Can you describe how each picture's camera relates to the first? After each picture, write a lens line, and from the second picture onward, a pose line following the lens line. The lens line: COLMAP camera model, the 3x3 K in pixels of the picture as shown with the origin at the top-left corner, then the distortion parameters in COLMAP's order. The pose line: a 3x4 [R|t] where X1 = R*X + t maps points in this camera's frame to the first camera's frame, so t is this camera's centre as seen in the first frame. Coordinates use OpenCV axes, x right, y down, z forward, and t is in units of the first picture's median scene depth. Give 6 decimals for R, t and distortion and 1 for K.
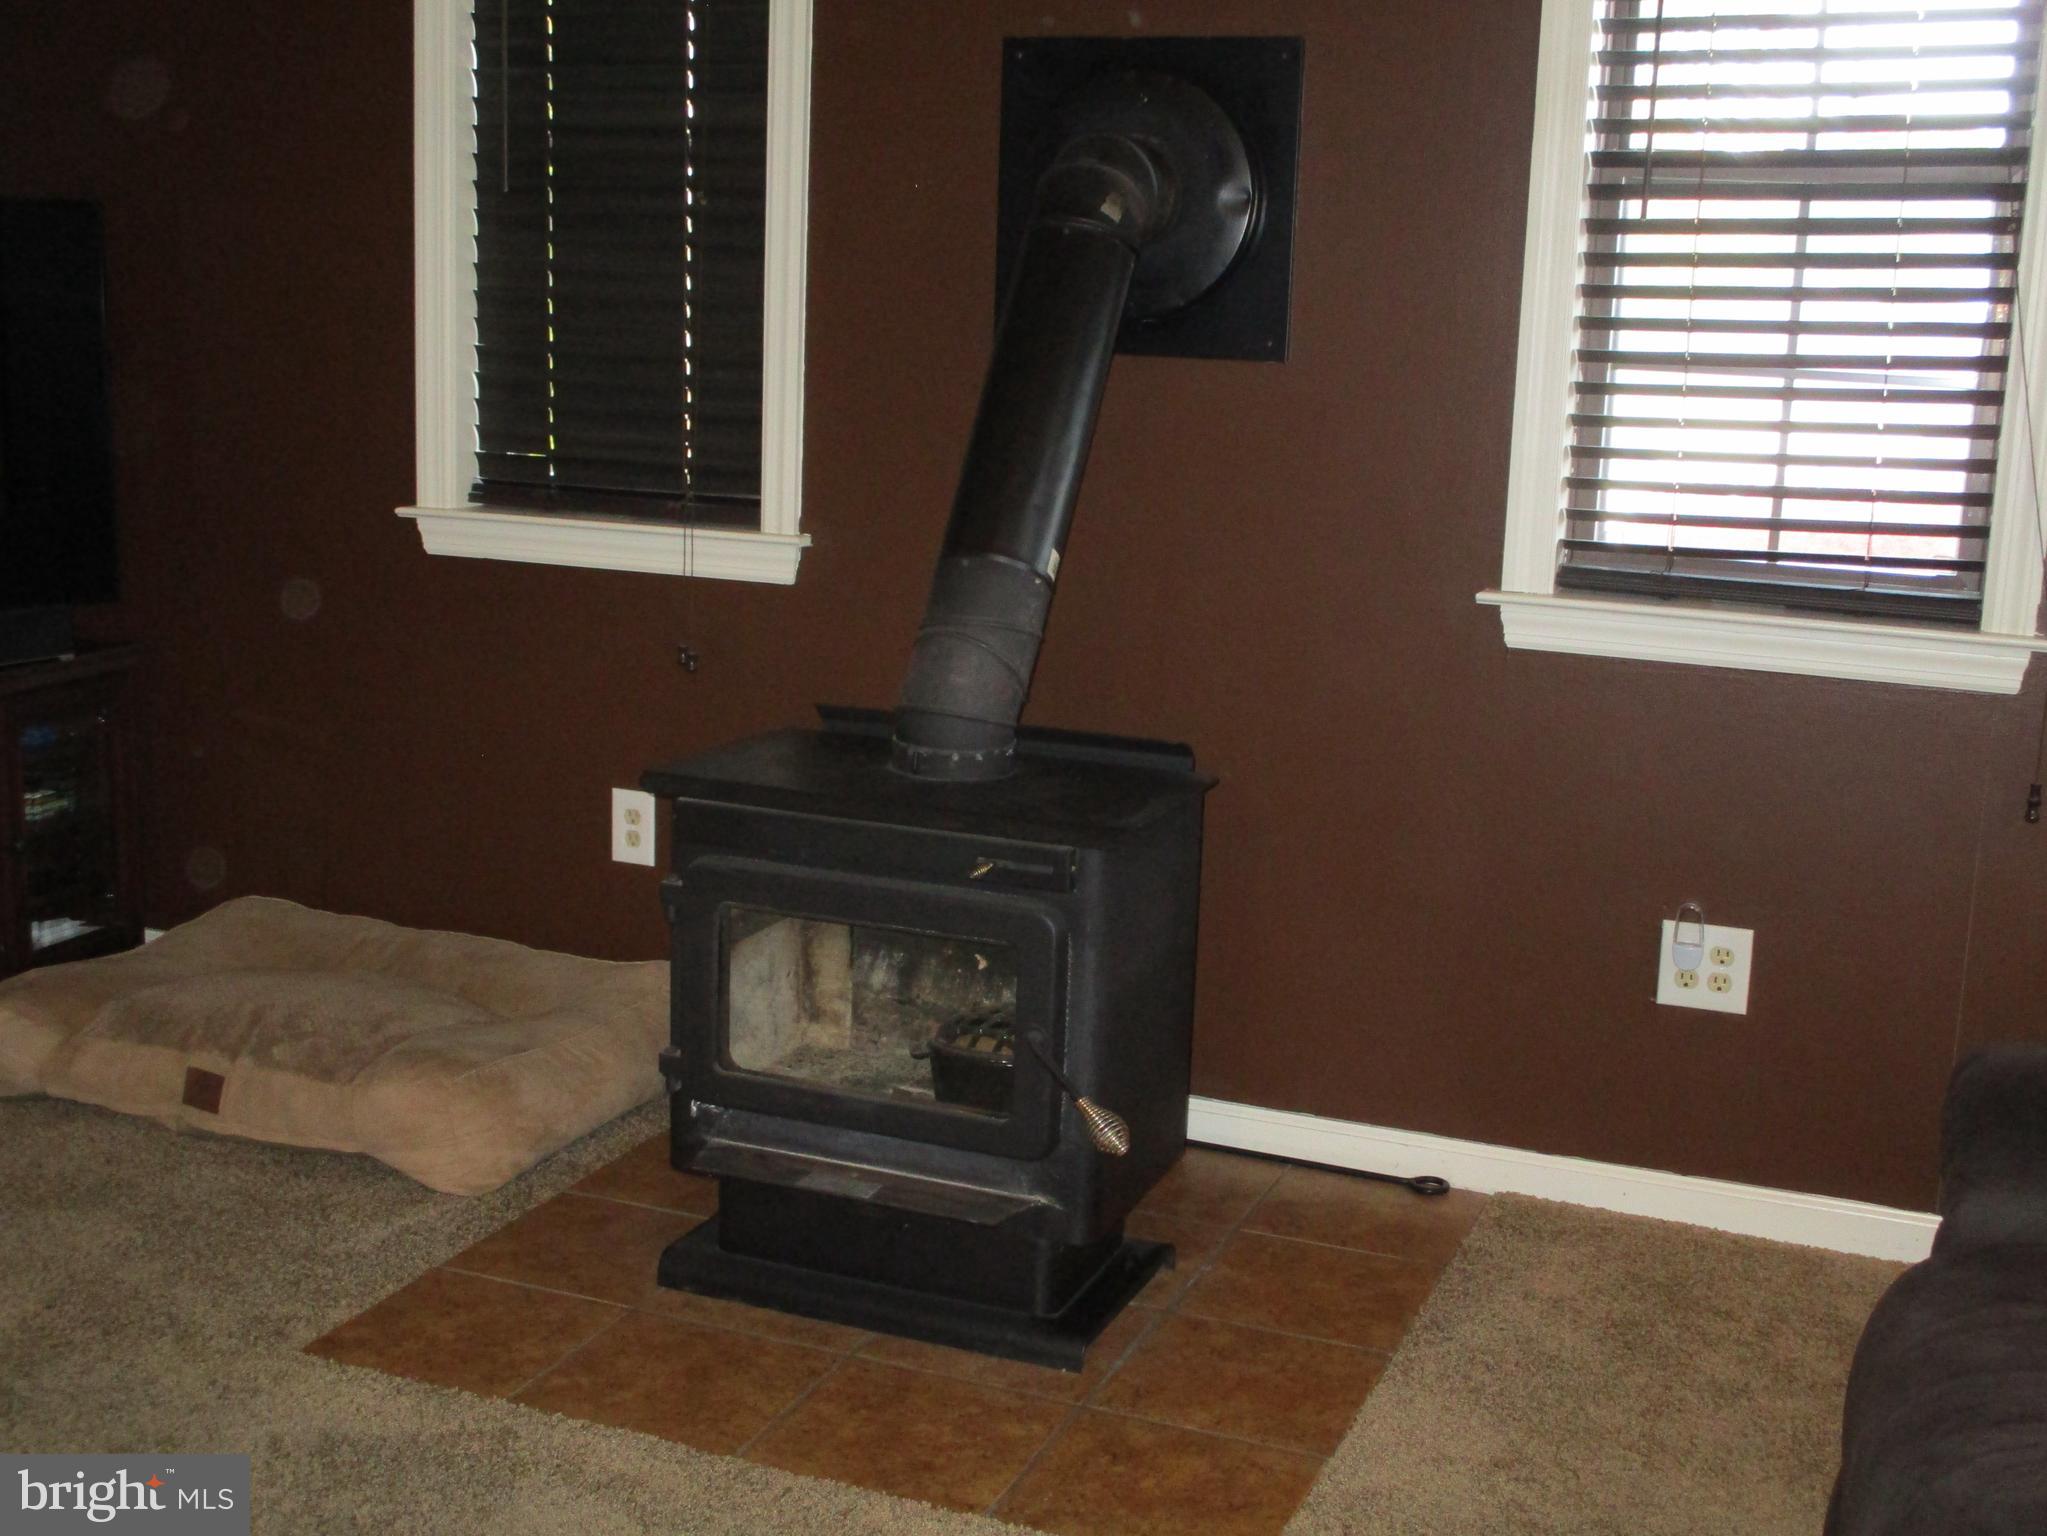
lens RADIAL K [[2460.3, 0, 1023.5], [0, 2460.3, 768.0], [0, 0, 1]] dist [-0.051517, 0.026114]
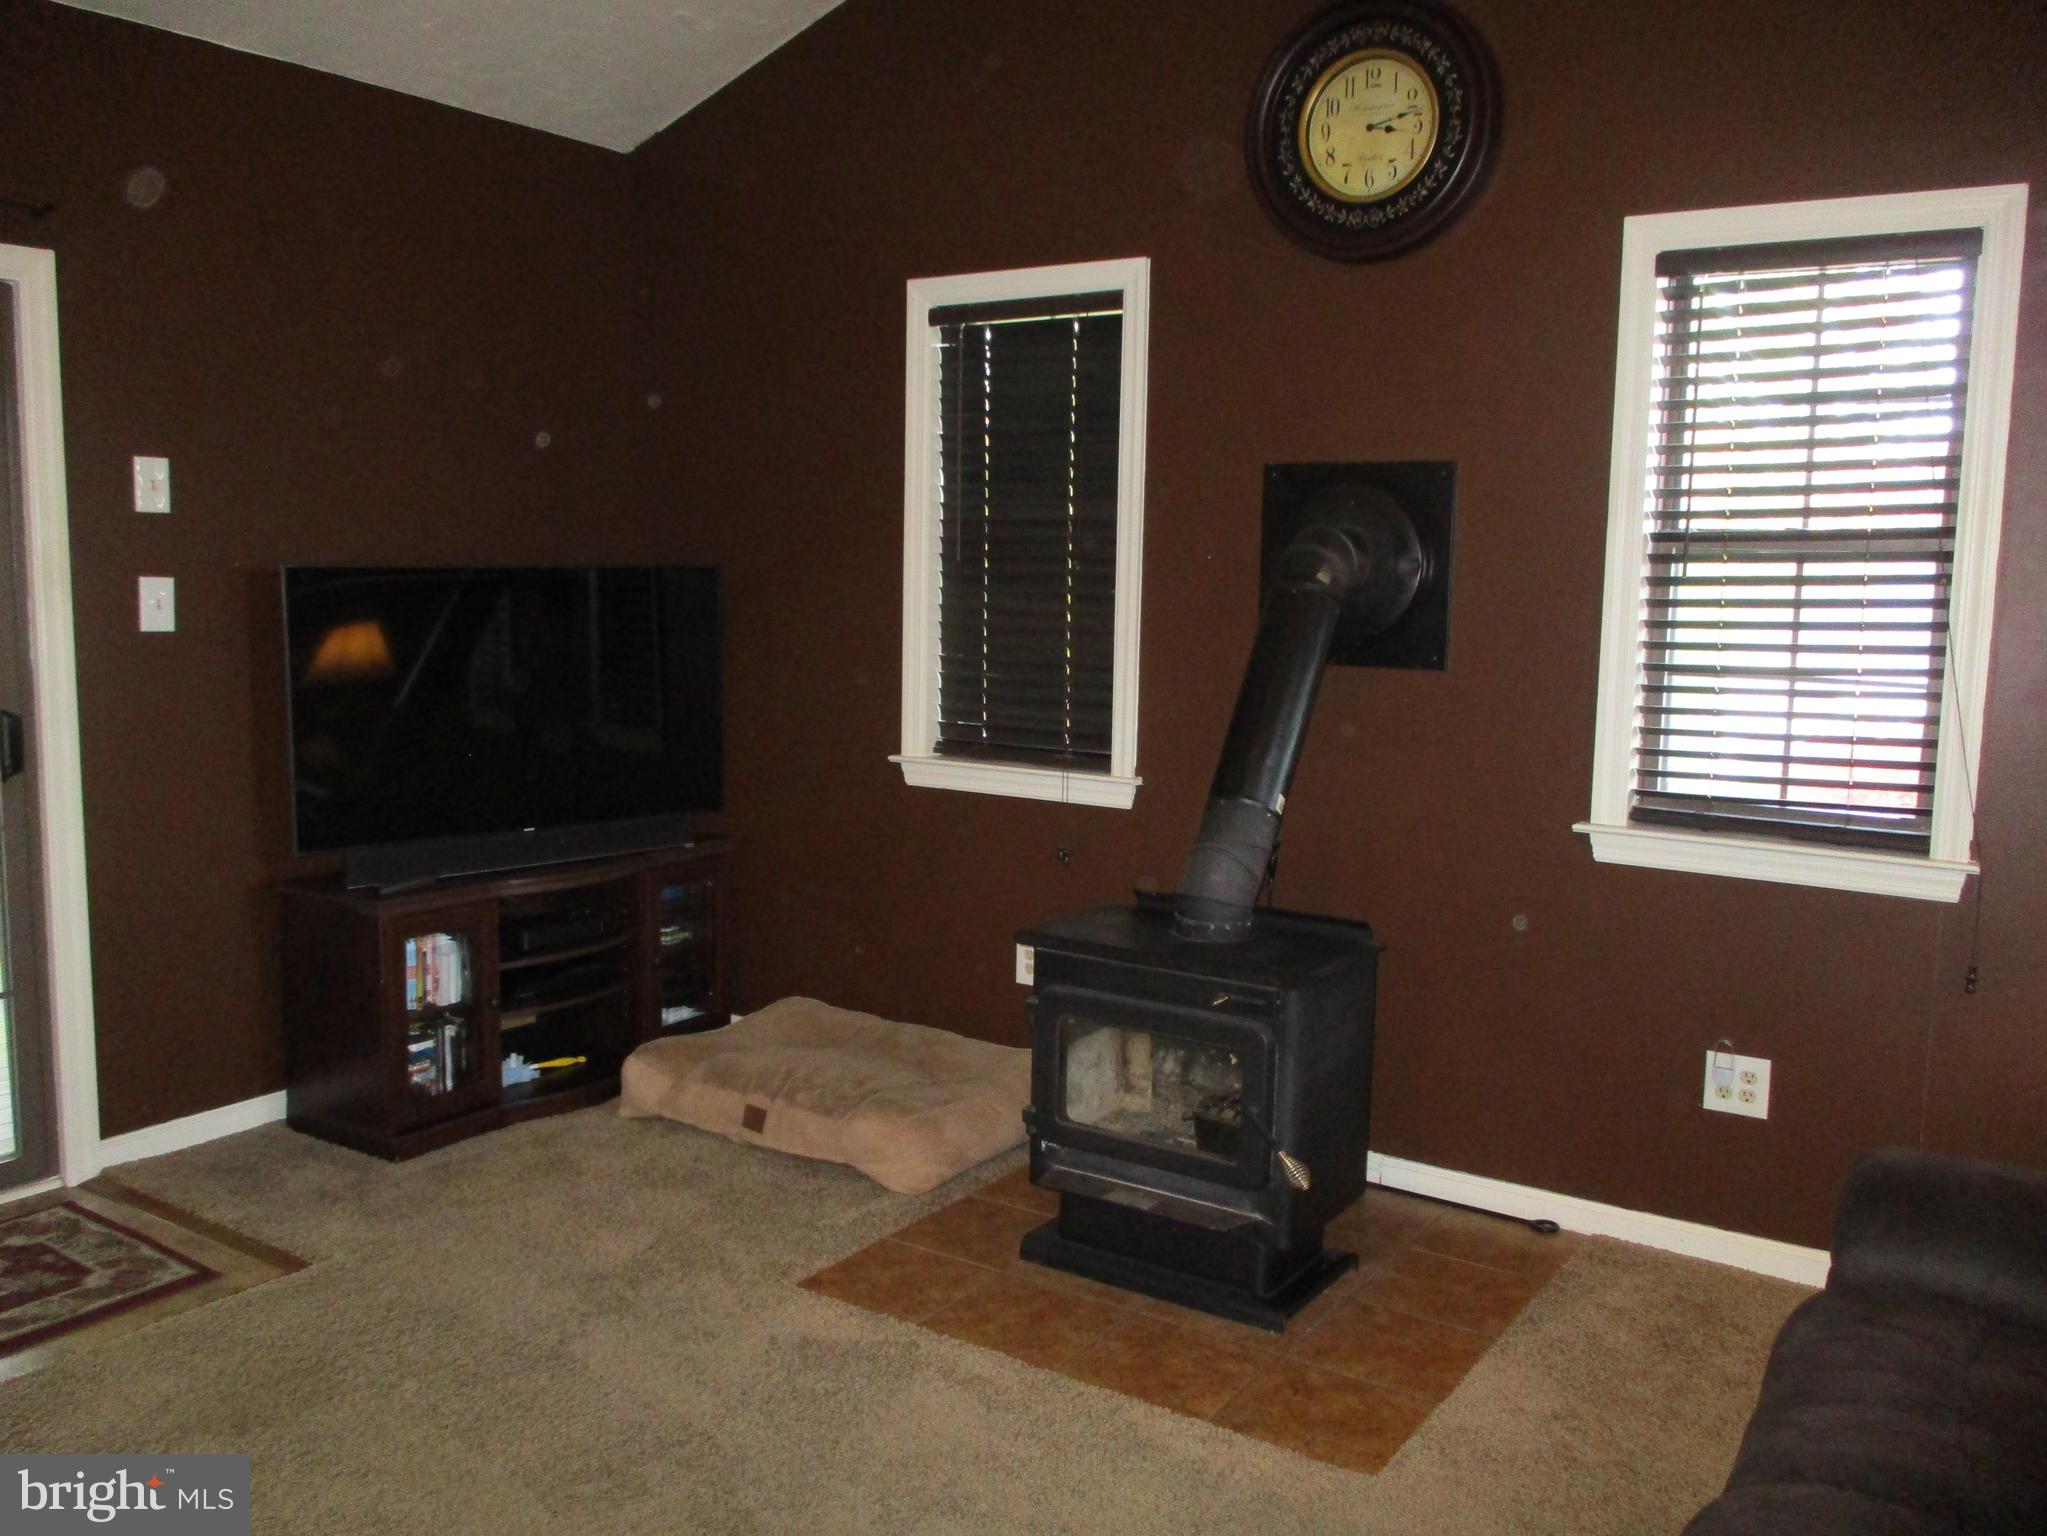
lens RADIAL K [[1731.0, 0, 1023.5], [0, 1731.0, 768.0], [0, 0, 1]] dist [-0.013804, -0.000669]
pose [[0.978999, 0.010244, -0.203606, 0.073058], [-0.026838, 0.996521, -0.078907, -0.014099], [0.202089, 0.082715, 0.975868, -0.101535]]
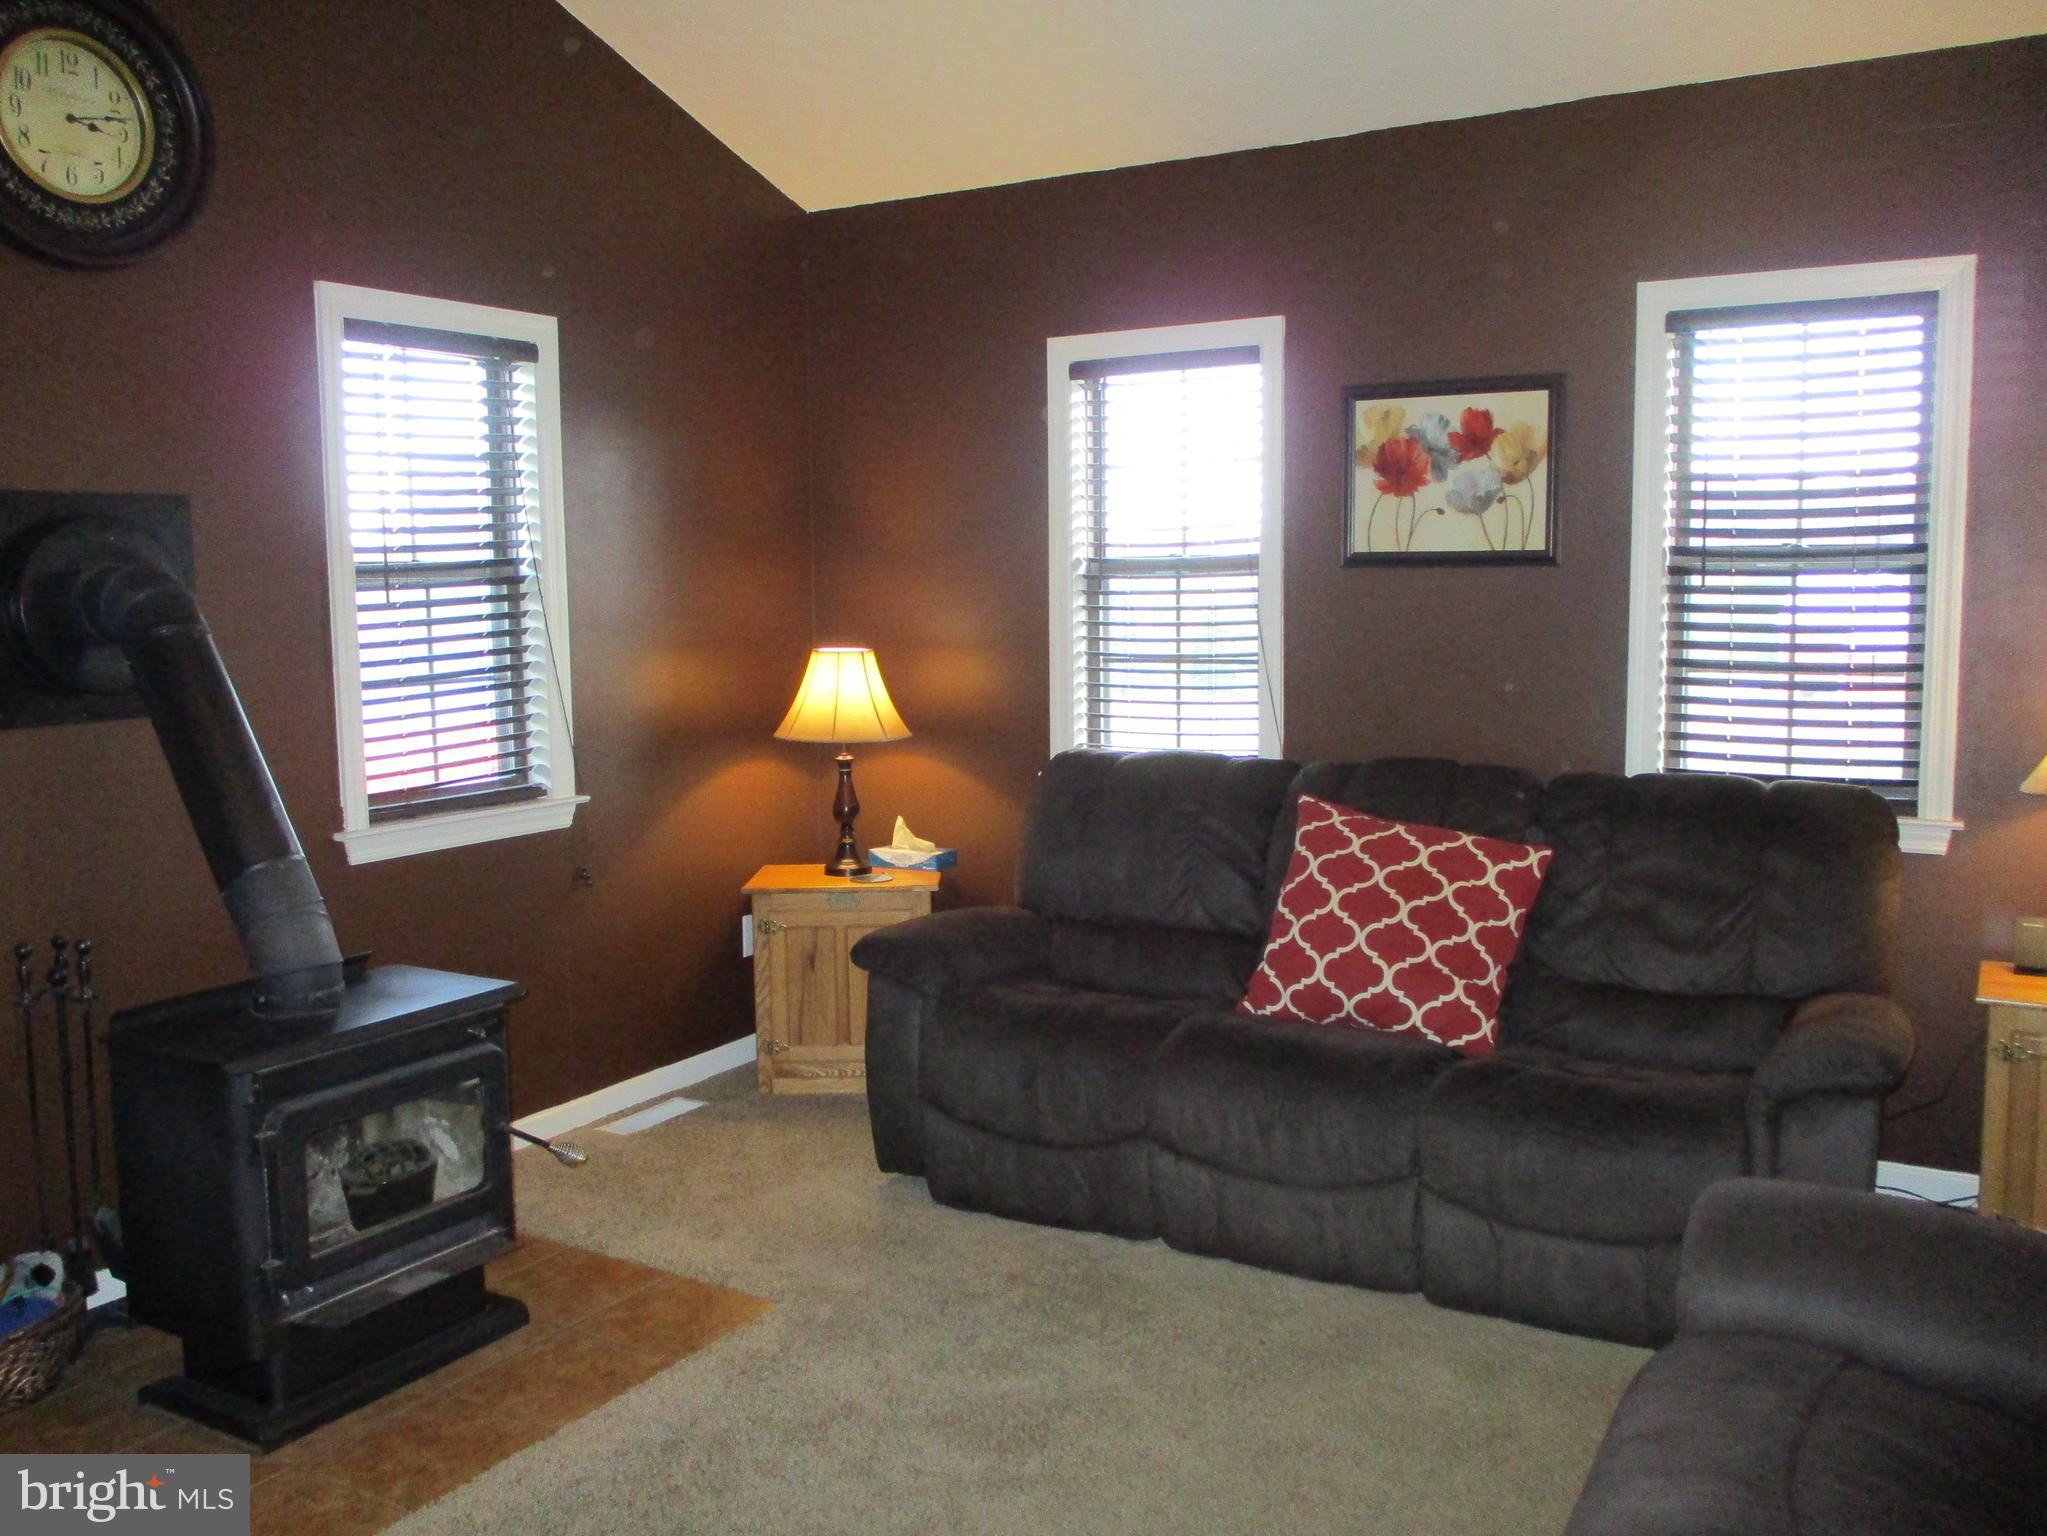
lens RADIAL K [[1735.1, 0, 1023.5], [0, 1735.1, 768.0], [0, 0, 1]] dist [-0.002640, 0.014555]
pose [[0.152724, -0.143659, 0.977772, -0.886309], [0.221894, 0.969102, 0.107726, -0.142577], [-0.963036, 0.200510, 0.179883, 0.361552]]
